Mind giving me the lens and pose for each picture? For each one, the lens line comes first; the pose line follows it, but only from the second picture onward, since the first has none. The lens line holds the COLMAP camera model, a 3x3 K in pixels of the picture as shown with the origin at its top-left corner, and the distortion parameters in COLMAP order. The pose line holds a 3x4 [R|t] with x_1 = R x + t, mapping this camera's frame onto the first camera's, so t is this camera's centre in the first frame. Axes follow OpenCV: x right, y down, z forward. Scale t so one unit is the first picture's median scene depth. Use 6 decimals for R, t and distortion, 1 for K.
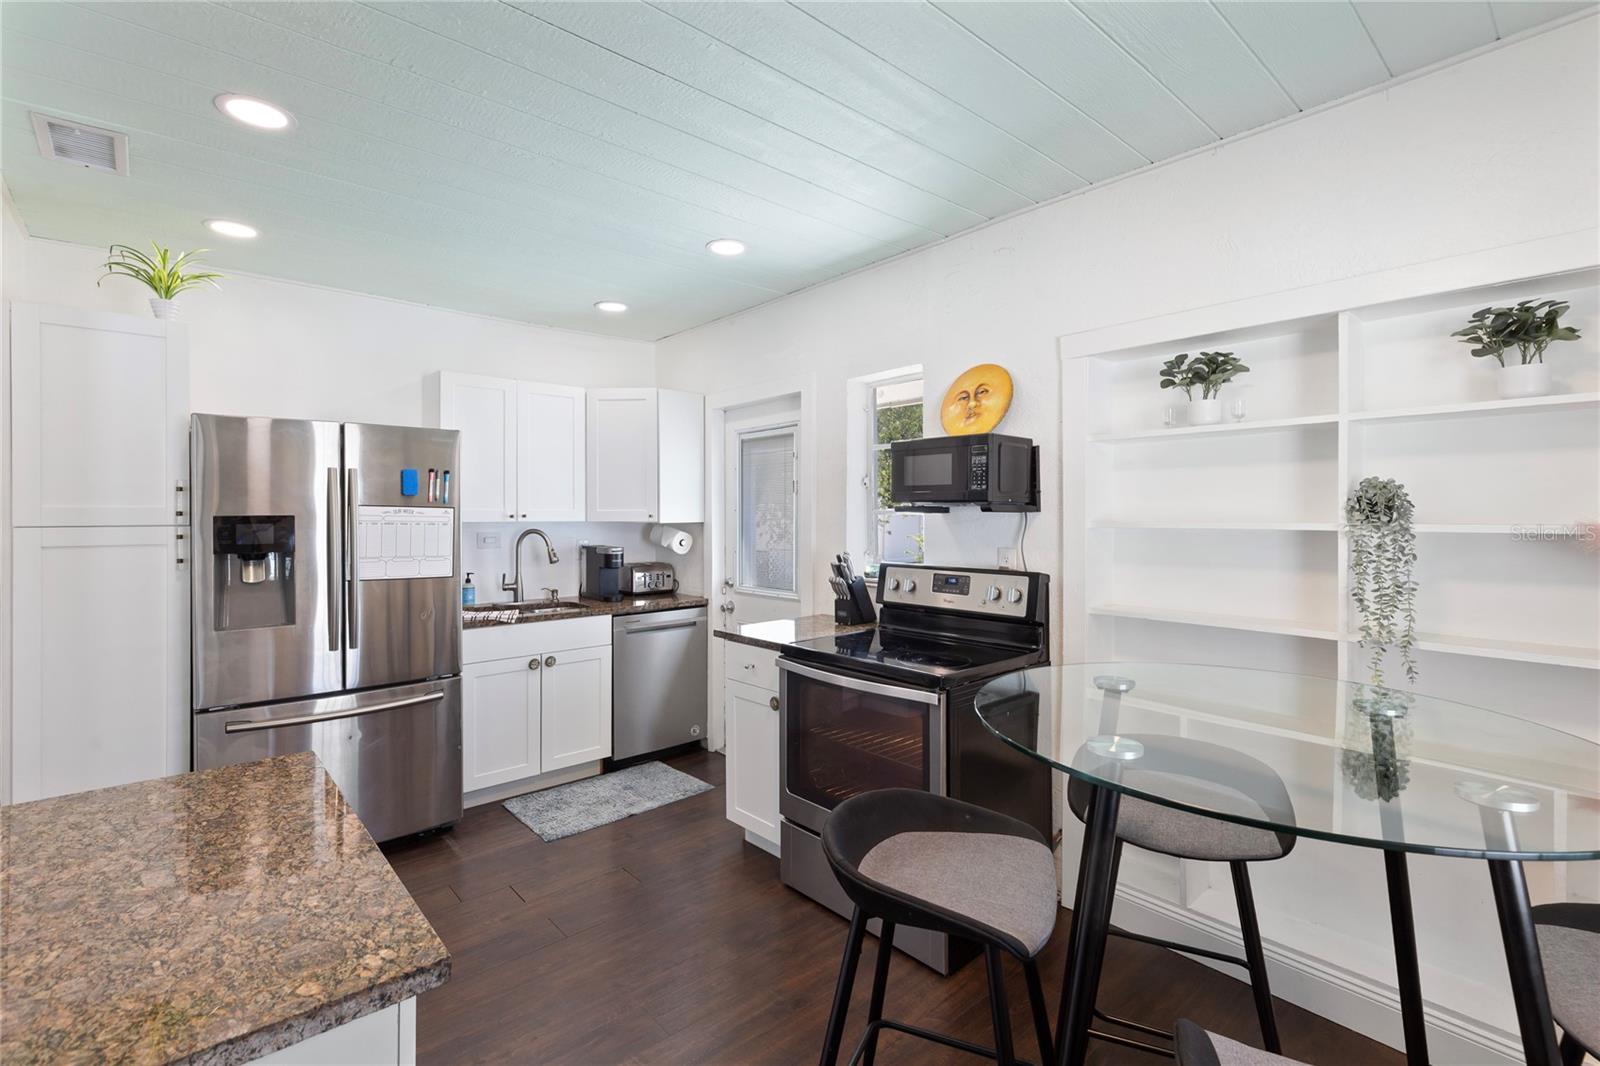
lens RADIAL K [[731.1, 0, 804.7], [0, 731.1, 508.1], [0, 0, 1]] dist [0.005468, 0.000438]
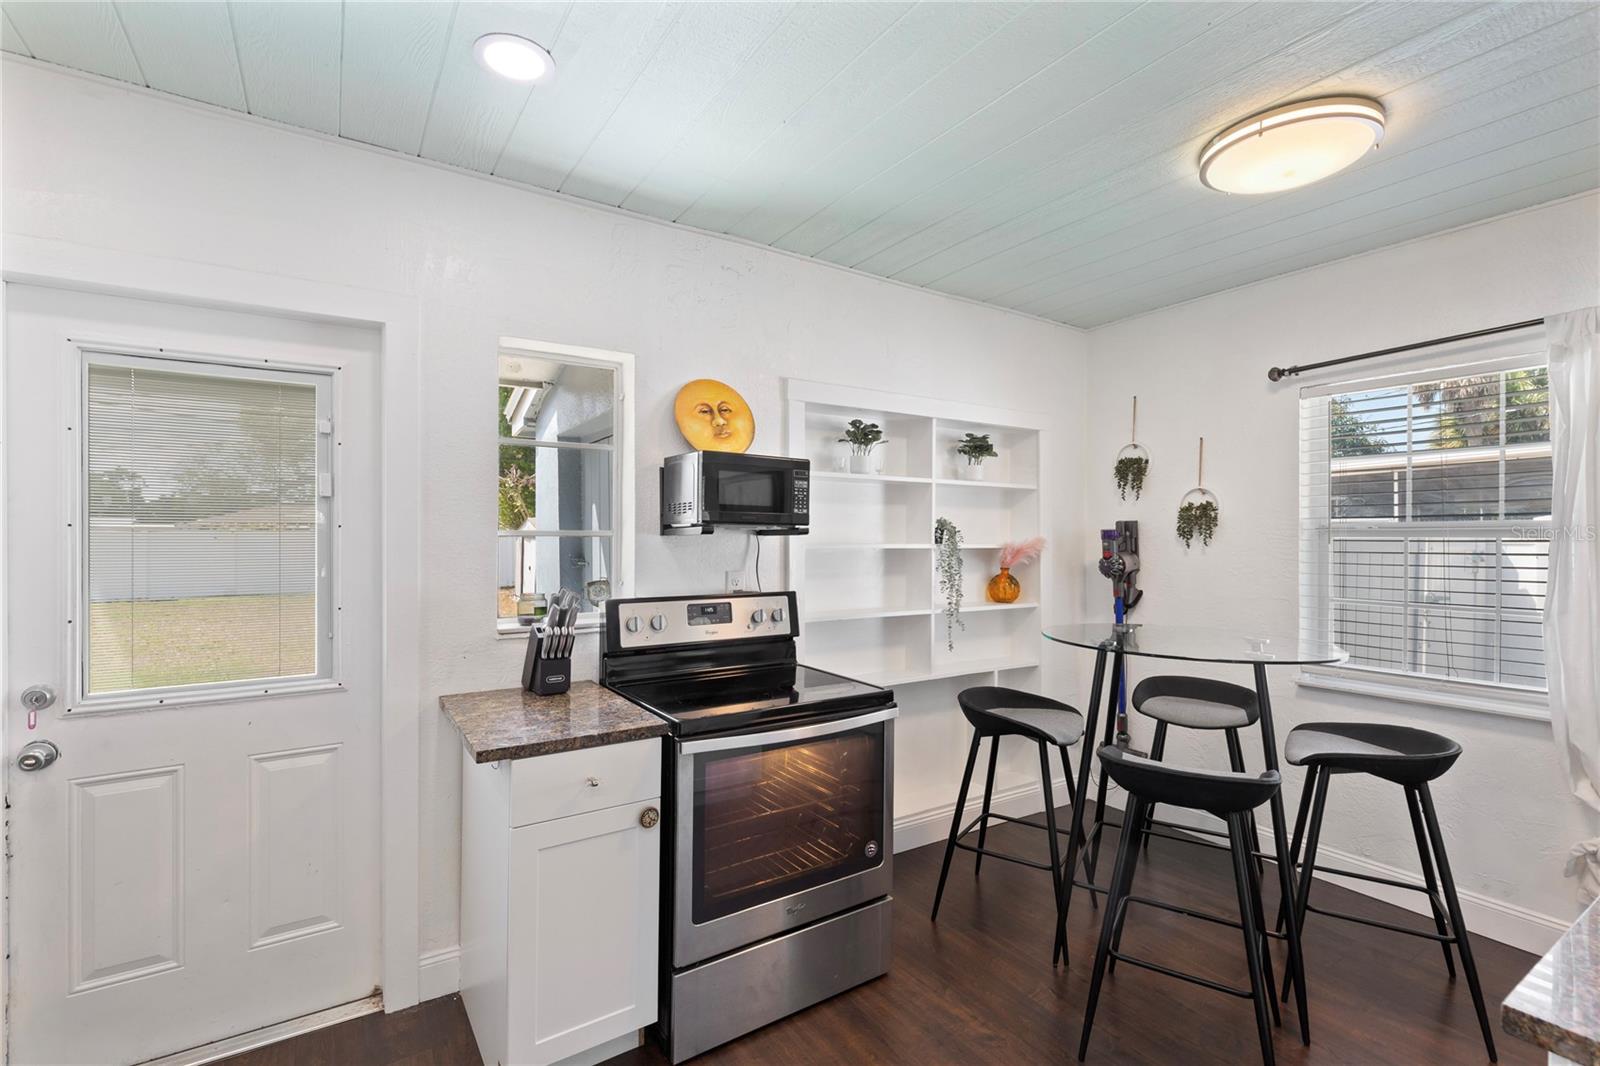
lens RADIAL K [[731.1, 0, 795.3], [0, 731.1, 532.2], [0, 0, 1]] dist [0.005468, 0.000438]
pose [[0.139277, 0.005603, 0.990238, -0.569803], [-0.014289, 0.999891, -0.003648, 0.003306], [-0.990150, -0.013641, 0.139342, 0.633378]]
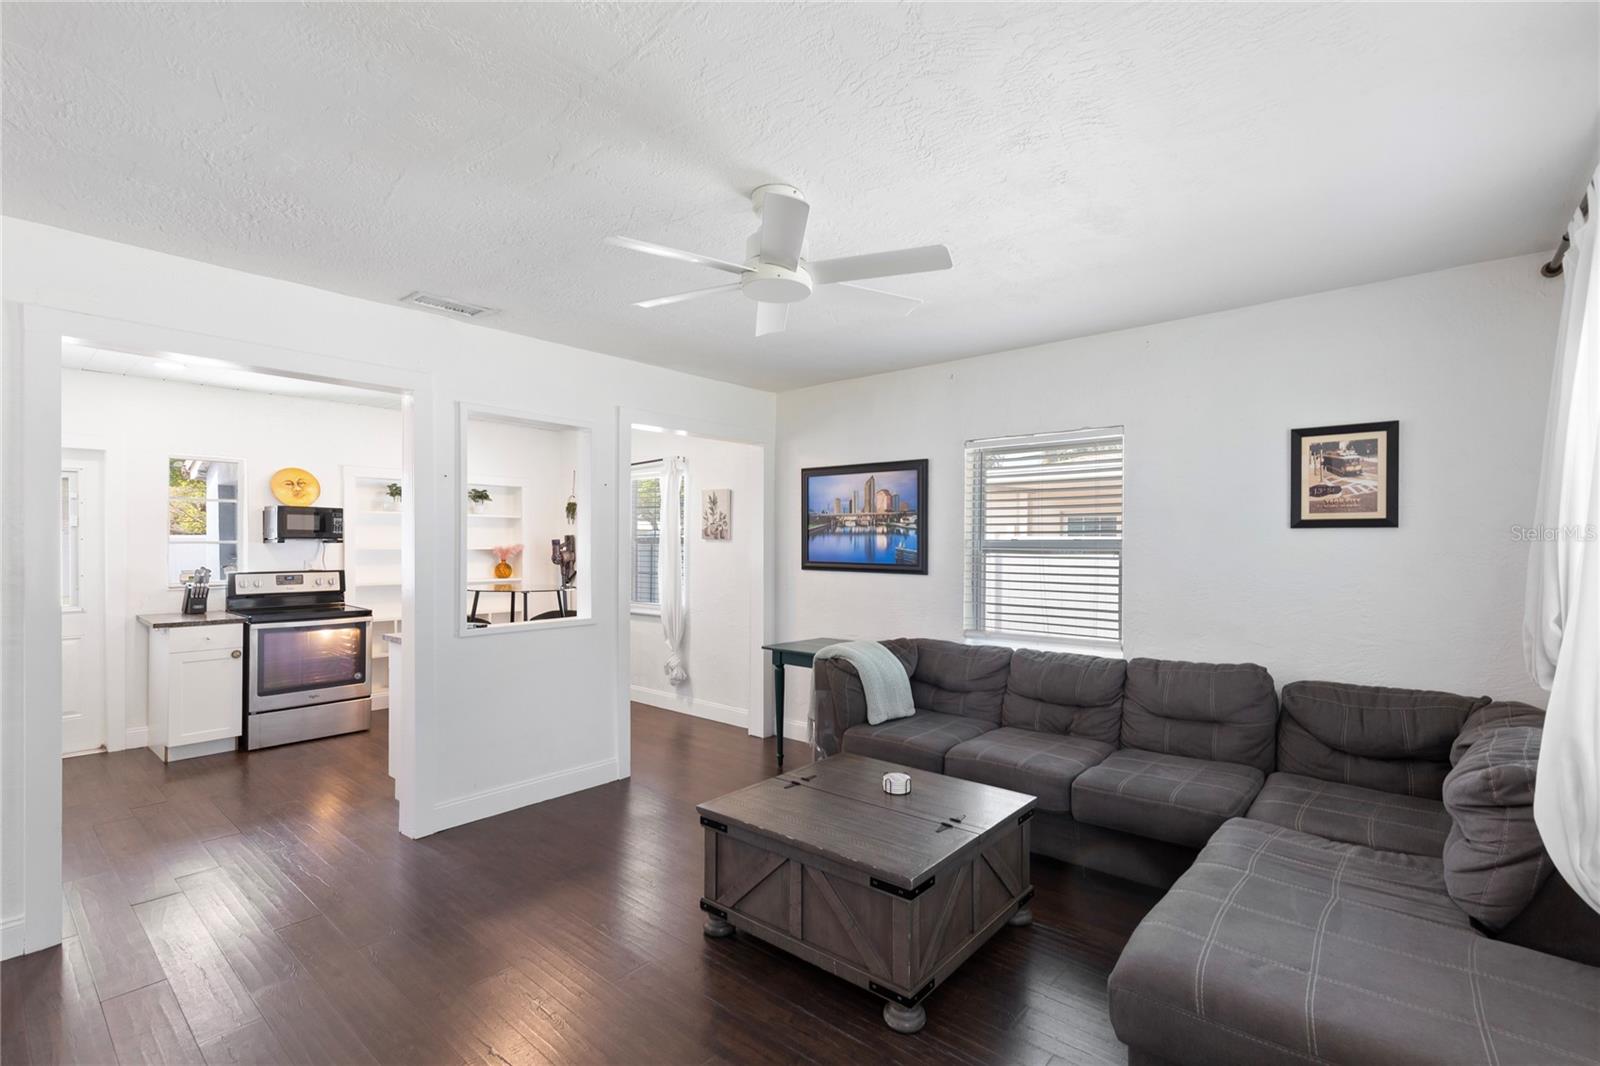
lens RADIAL K [[731.1, 0, 791.9], [0, 731.1, 543.2], [0, 0, 1]] dist [0.005468, 0.000438]
pose [[-0.139740, -0.003934, 0.990180, -1.585344], [-0.015397, 0.999880, 0.001800, -0.014612], [-0.990068, -0.014995, -0.139784, -0.042121]]
